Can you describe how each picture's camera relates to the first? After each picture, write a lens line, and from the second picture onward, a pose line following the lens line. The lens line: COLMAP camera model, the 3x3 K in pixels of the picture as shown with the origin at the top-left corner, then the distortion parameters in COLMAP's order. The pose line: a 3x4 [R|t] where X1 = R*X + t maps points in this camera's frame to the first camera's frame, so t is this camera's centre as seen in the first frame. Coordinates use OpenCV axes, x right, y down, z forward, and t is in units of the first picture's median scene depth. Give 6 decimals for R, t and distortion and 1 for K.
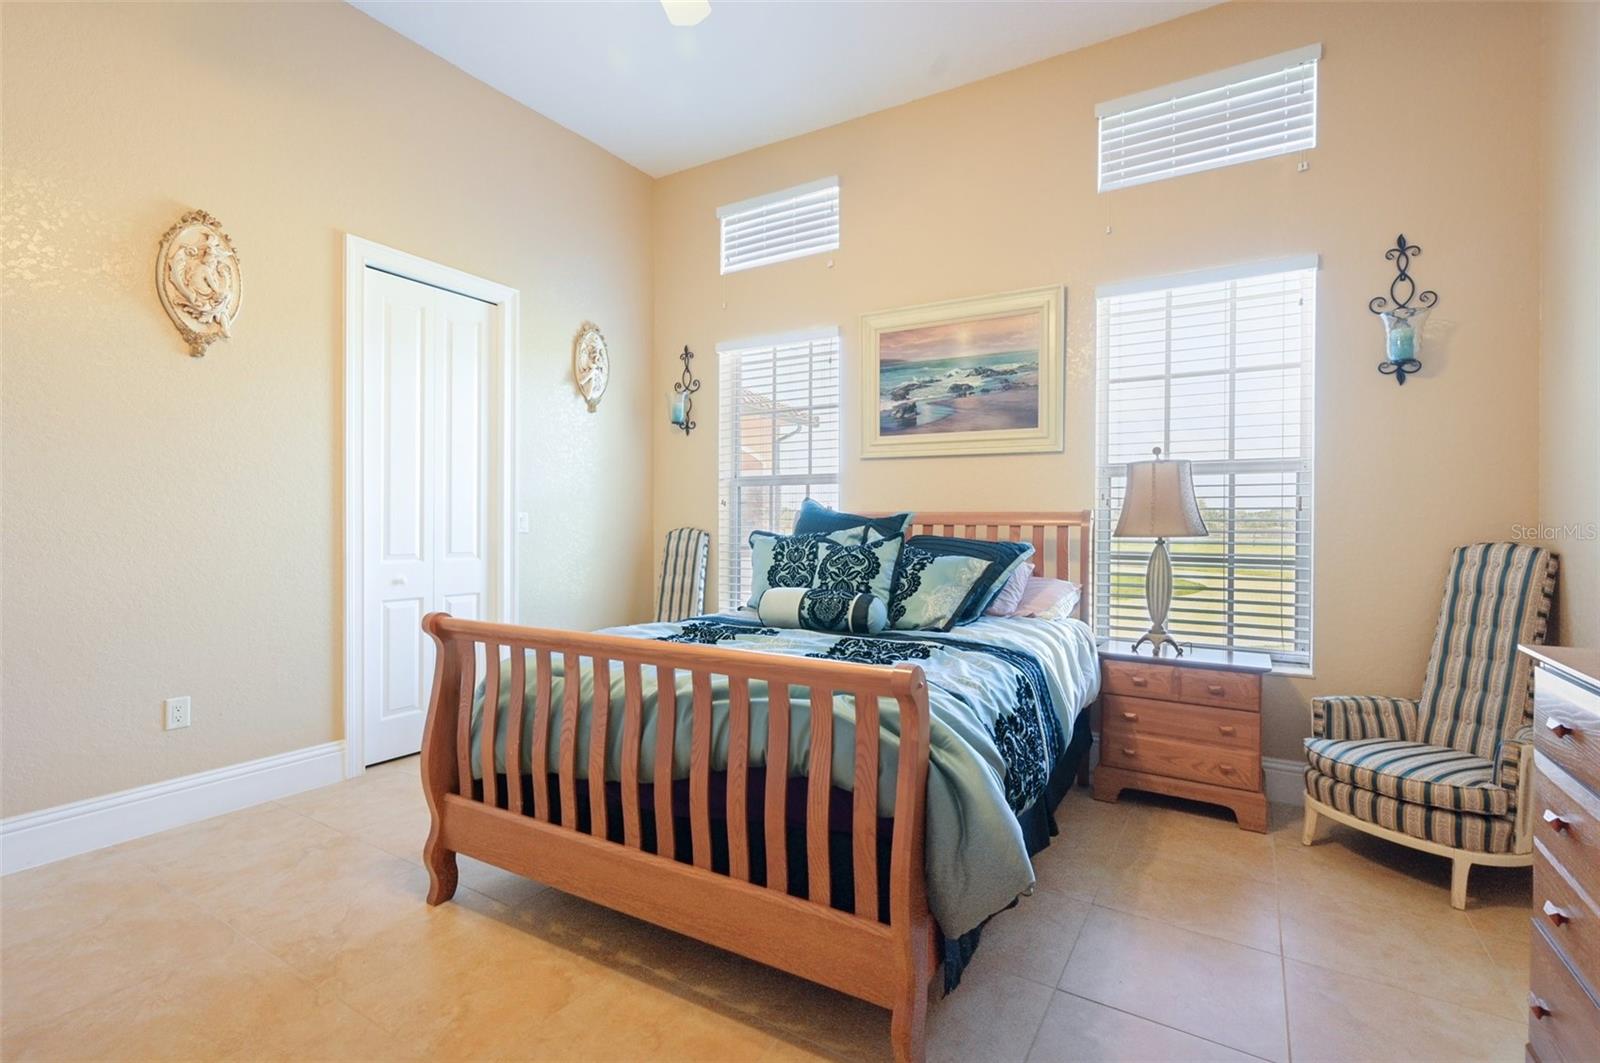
lens RADIAL K [[720.4, 0, 800.7], [0, 720.4, 526.2], [0, 0, 1]] dist [-0.000373, 0.000161]
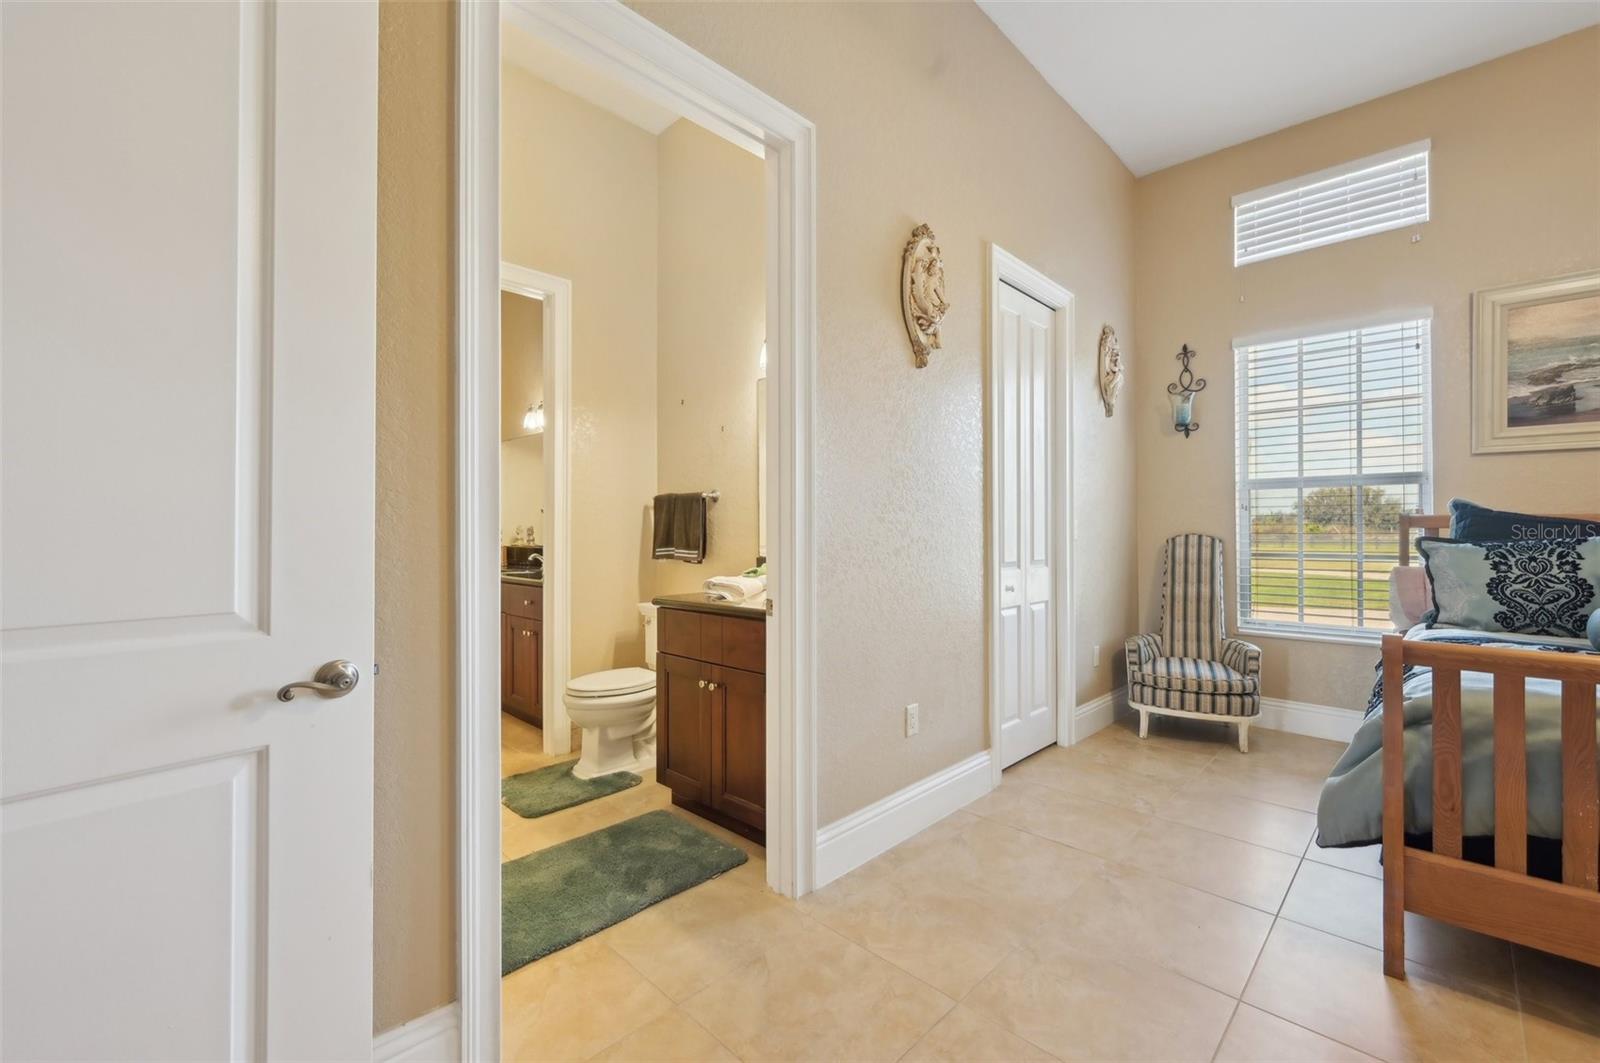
lens RADIAL K [[656.1, 0, 808.4], [0, 656.1, 526.3], [0, 0, 1]] dist [-0.001081, -0.000065]
pose [[0.975894, -0.008873, -0.218063, -0.586533], [0.006899, 0.999928, -0.009811, -0.003885], [0.218134, 0.008070, 0.975885, 0.049399]]
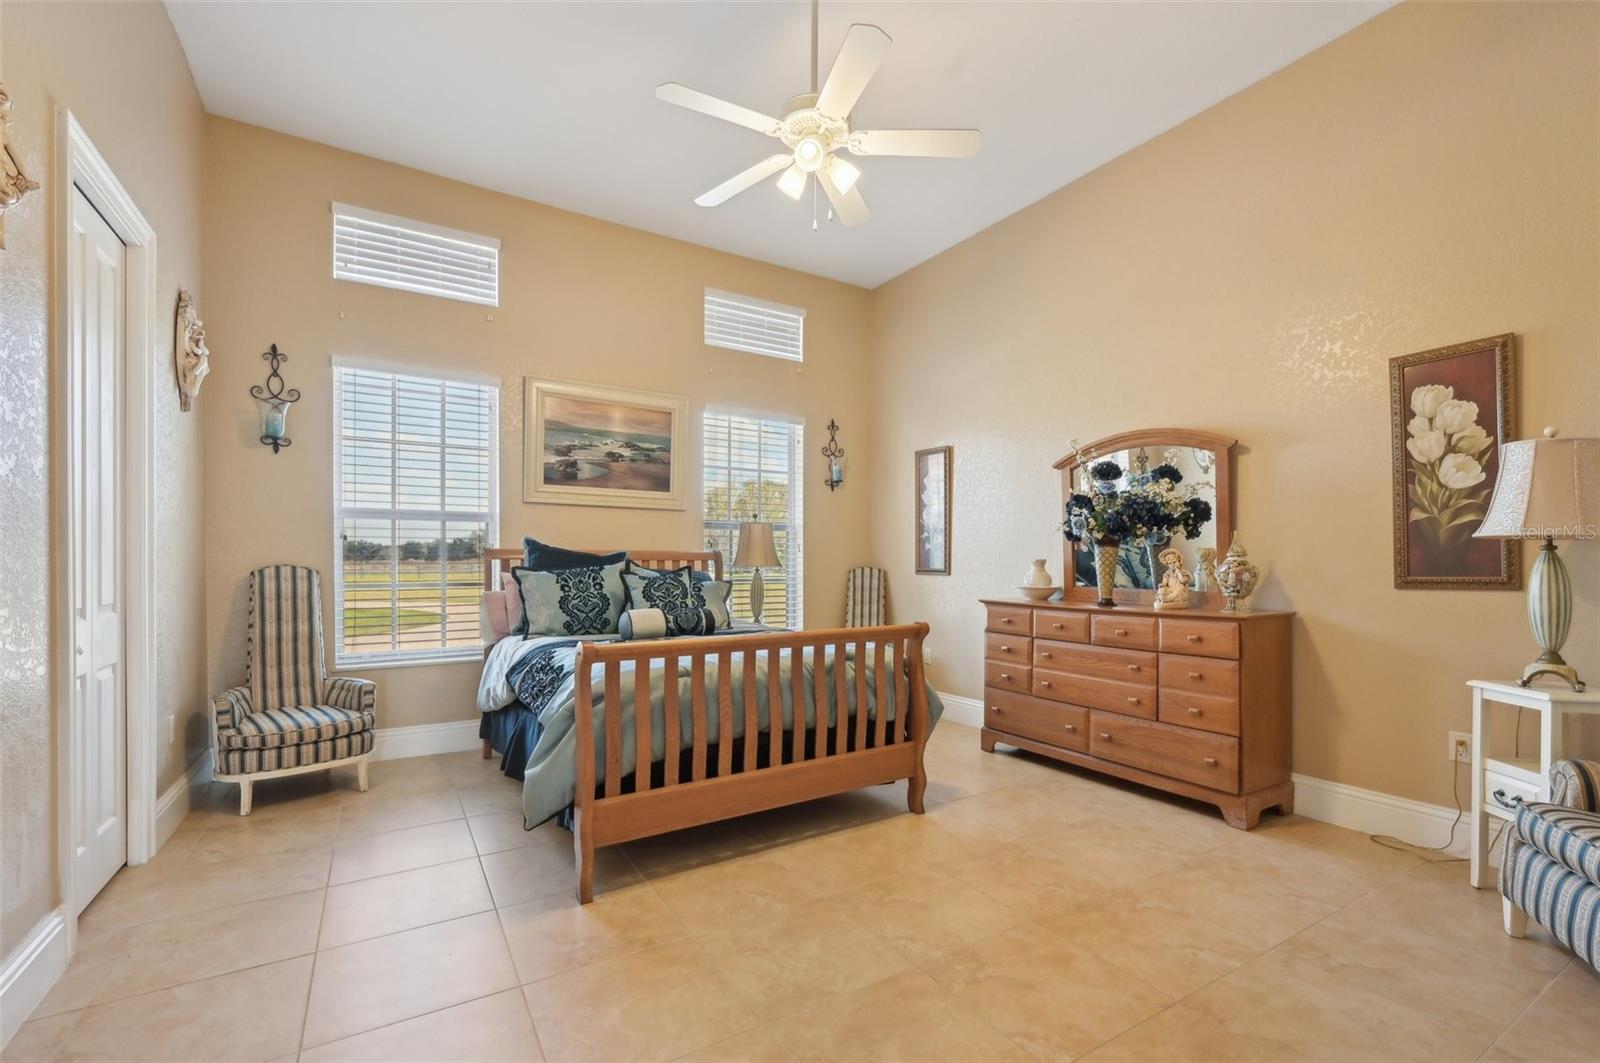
lens RADIAL K [[701.6, 0, 807.5], [0, 701.6, 563.6], [0, 0, 1]] dist [0.000257, 0.000120]
pose [[0.455102, -0.008897, 0.890395, -0.761913], [0.004159, 0.999960, 0.007866, -0.004373], [-0.890430, 0.000123, 0.455121, 0.115838]]
